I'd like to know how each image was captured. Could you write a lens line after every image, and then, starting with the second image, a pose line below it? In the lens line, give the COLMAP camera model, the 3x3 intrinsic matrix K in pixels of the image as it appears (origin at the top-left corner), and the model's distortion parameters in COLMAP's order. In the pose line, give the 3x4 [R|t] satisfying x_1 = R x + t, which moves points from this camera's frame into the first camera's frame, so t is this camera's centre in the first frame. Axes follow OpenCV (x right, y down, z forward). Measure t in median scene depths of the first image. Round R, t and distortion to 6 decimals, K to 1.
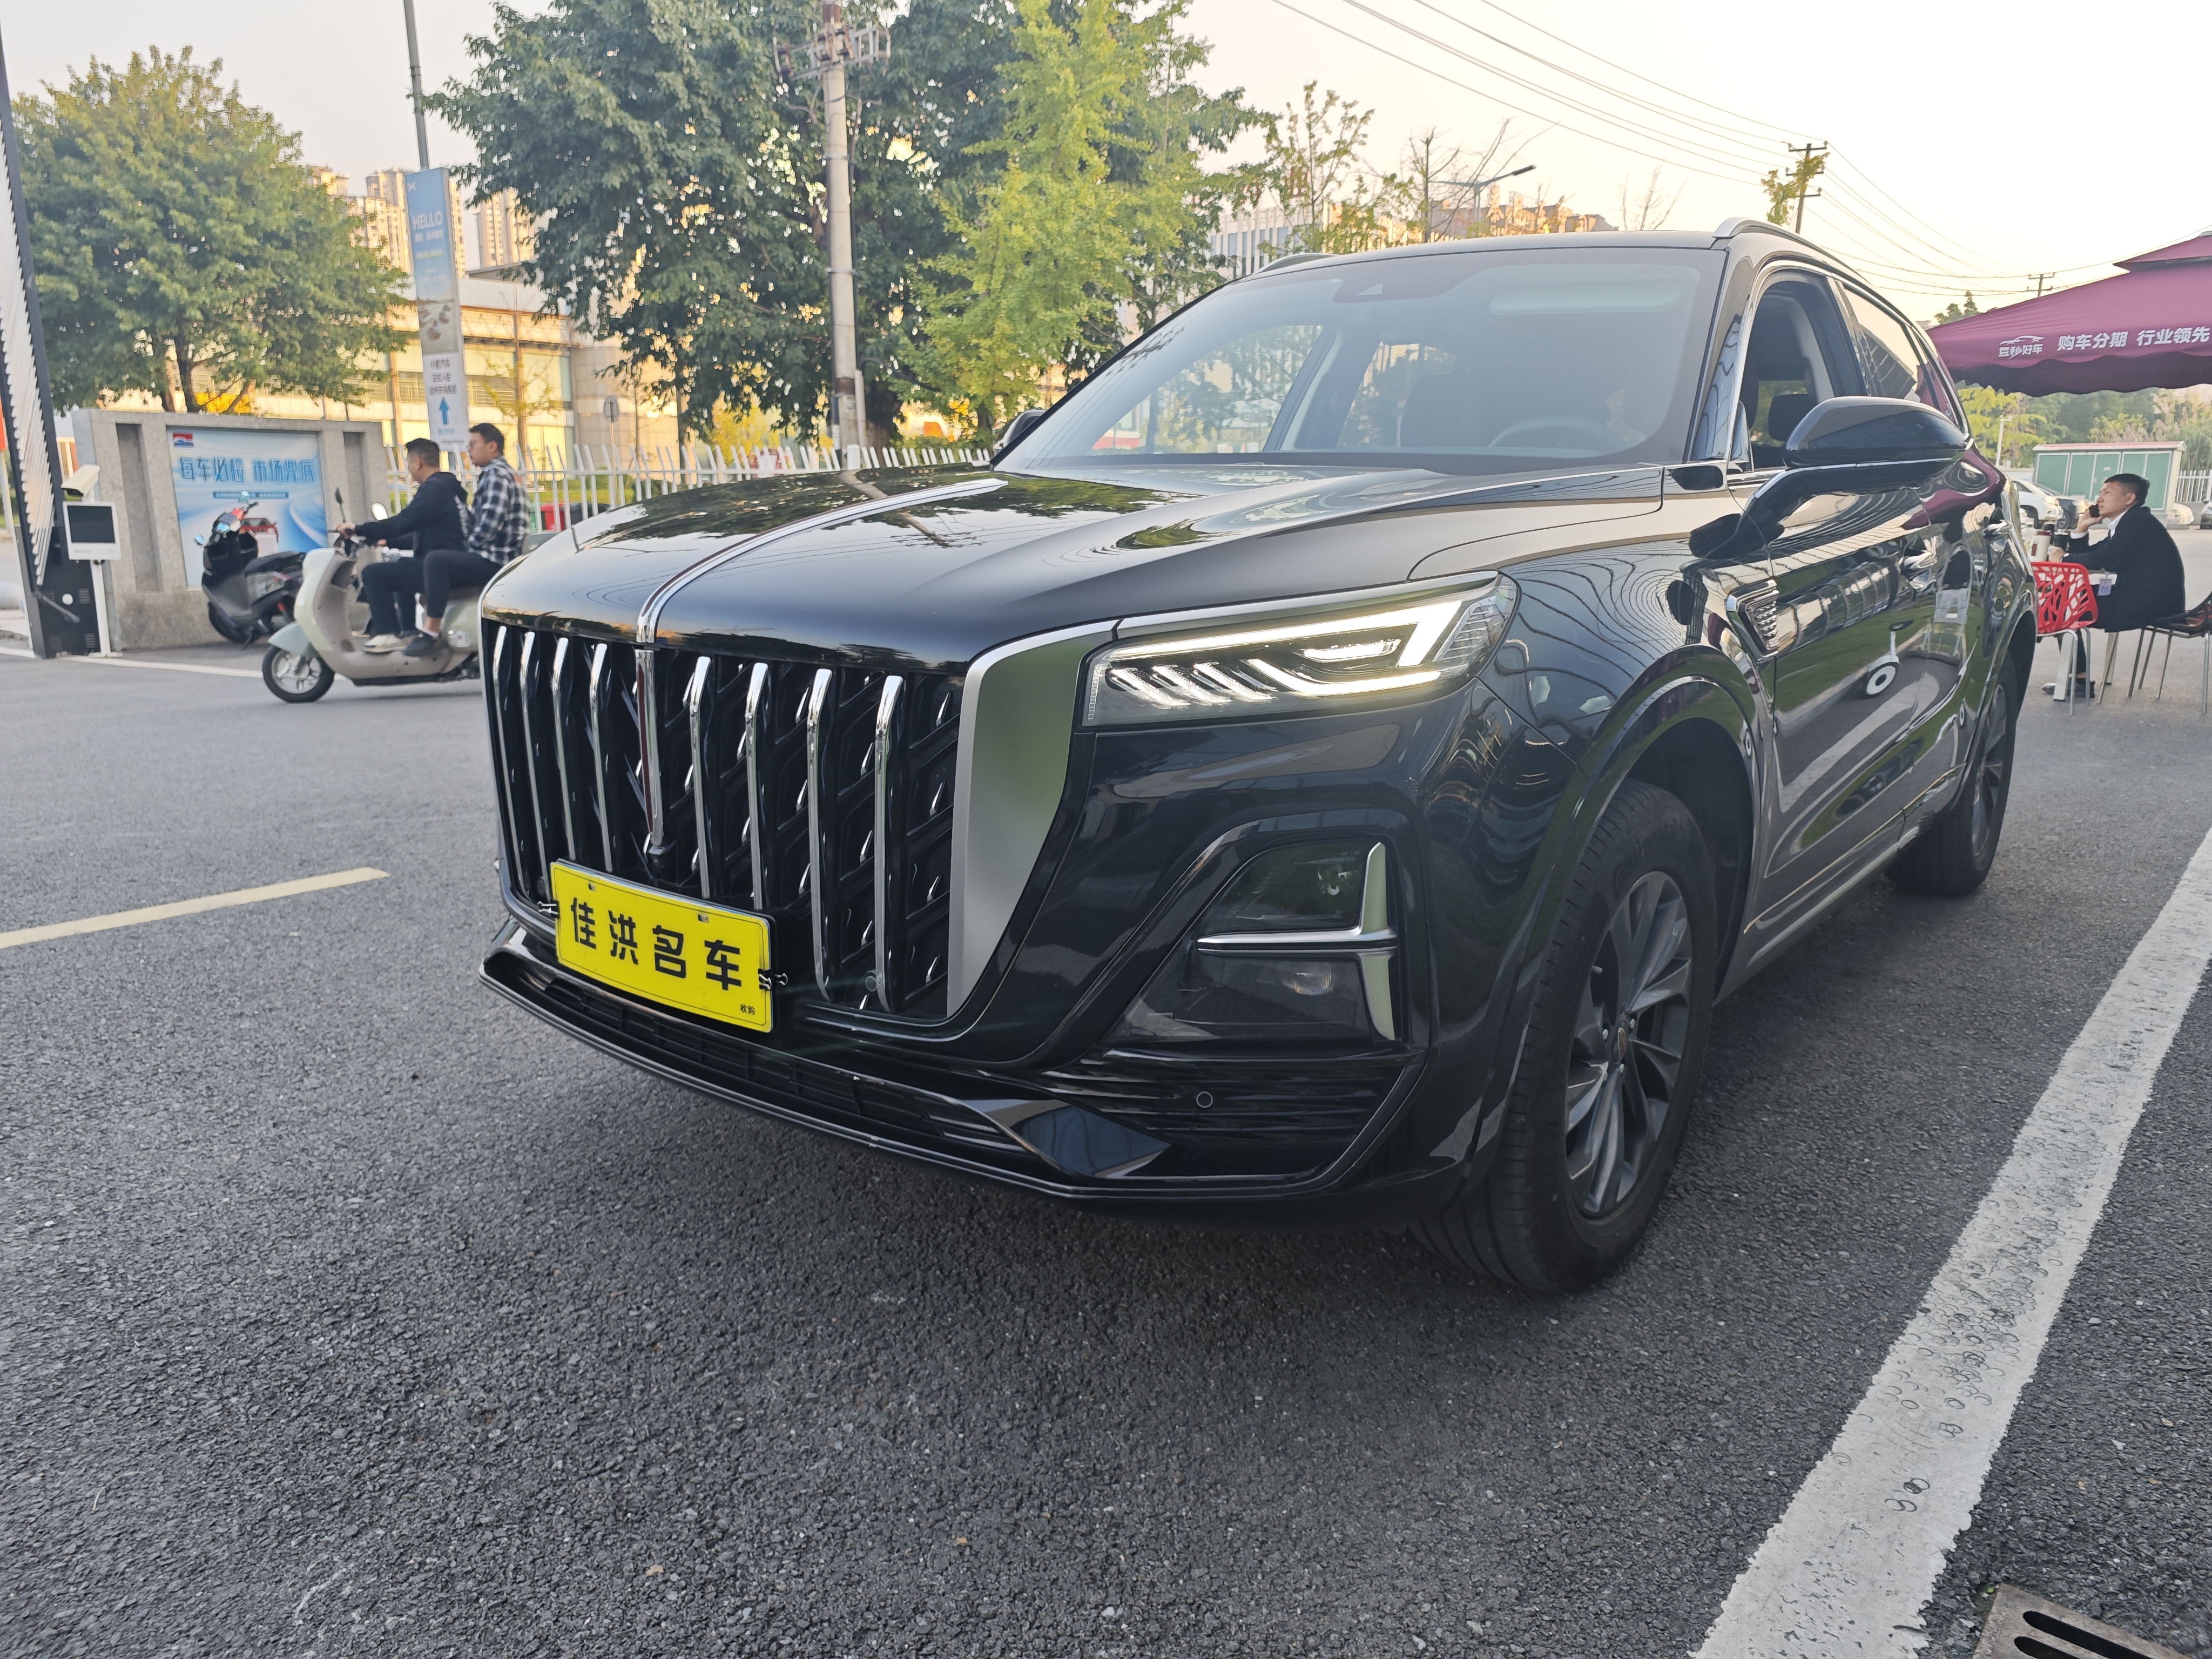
lens RADIAL K [[1525.1, 0, 1111.1], [0, 1525.1, 828.4], [0, 0, 1]] dist [0.009458, -0.012809]
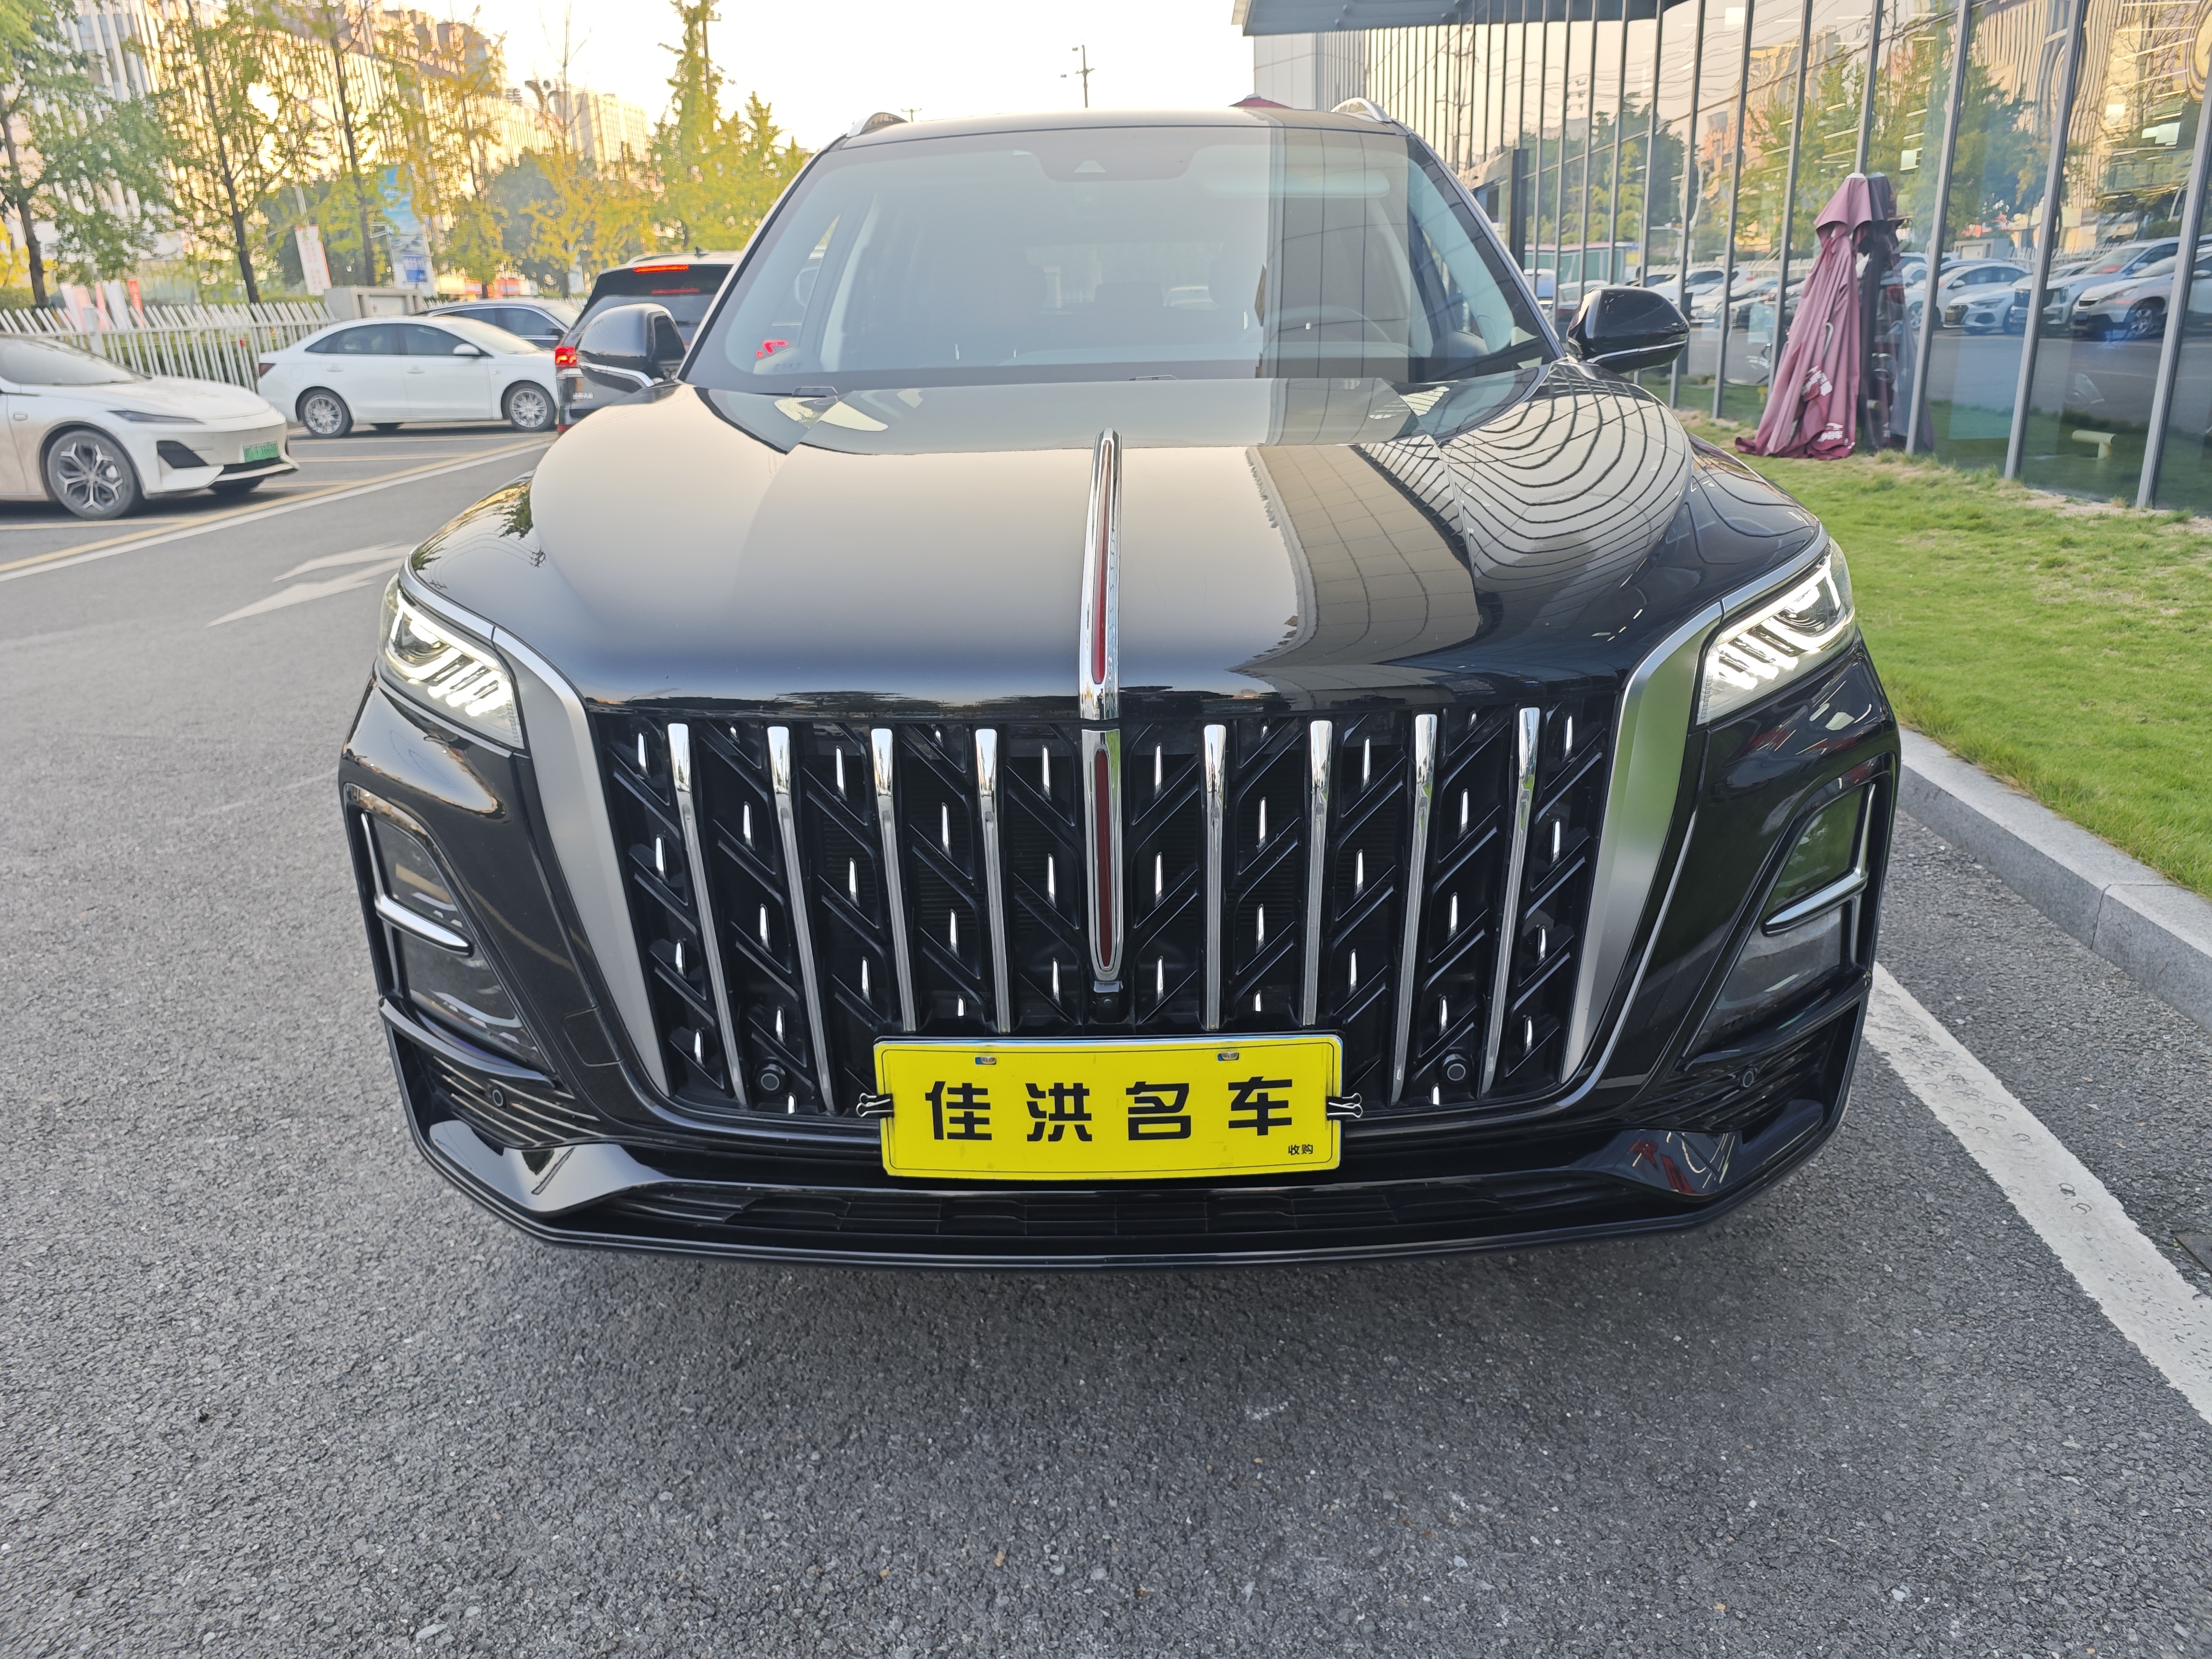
lens RADIAL K [[1525.1, 0, 1112.8], [0, 1525.1, 821.2], [0, 0, 1]] dist [0.009458, -0.012809]
pose [[0.799299, -0.220383, 0.559064, -0.704267], [0.165009, 0.975056, 0.148452, -0.176963], [-0.577835, -0.026407, 0.815727, 0.402935]]
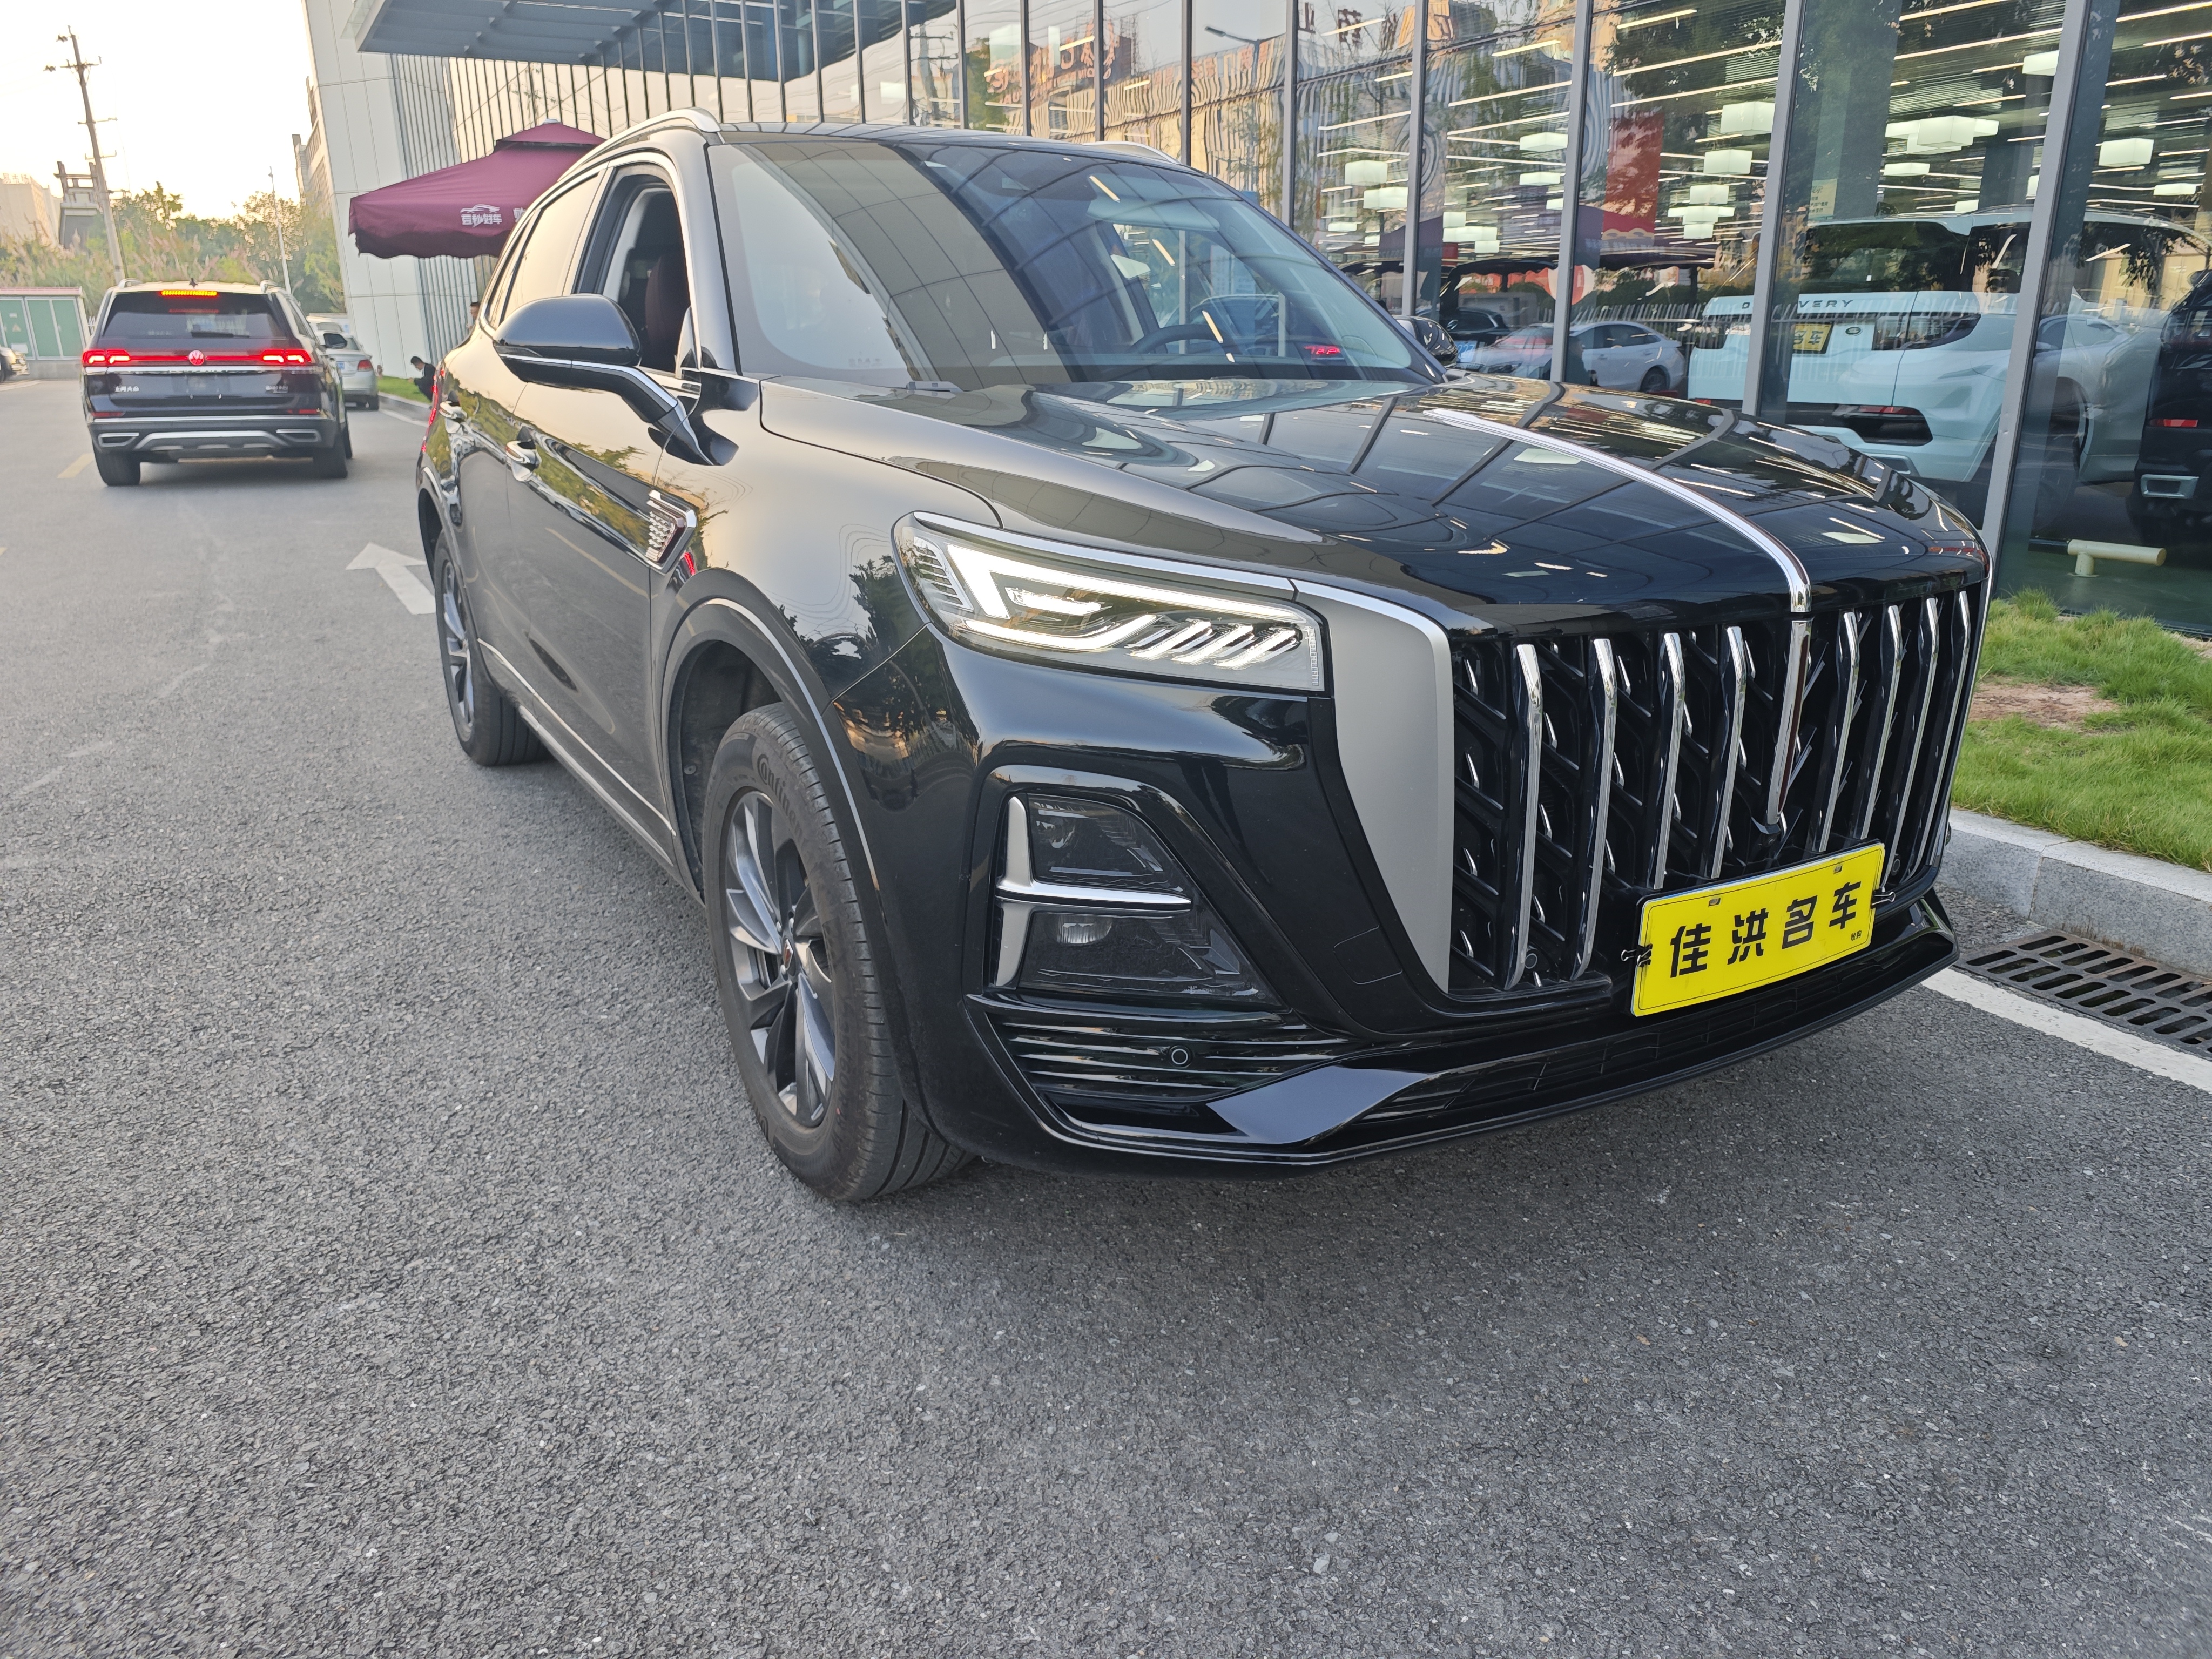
lens RADIAL K [[1525.1, 0, 1109.1], [0, 1525.1, 833.9], [0, 0, 1]] dist [0.009458, -0.012809]
pose [[0.374620, -0.292661, 0.879778, -1.304376], [0.206886, 0.951338, 0.228371, -0.288062], [-0.903802, 0.096461, 0.416938, 0.994036]]
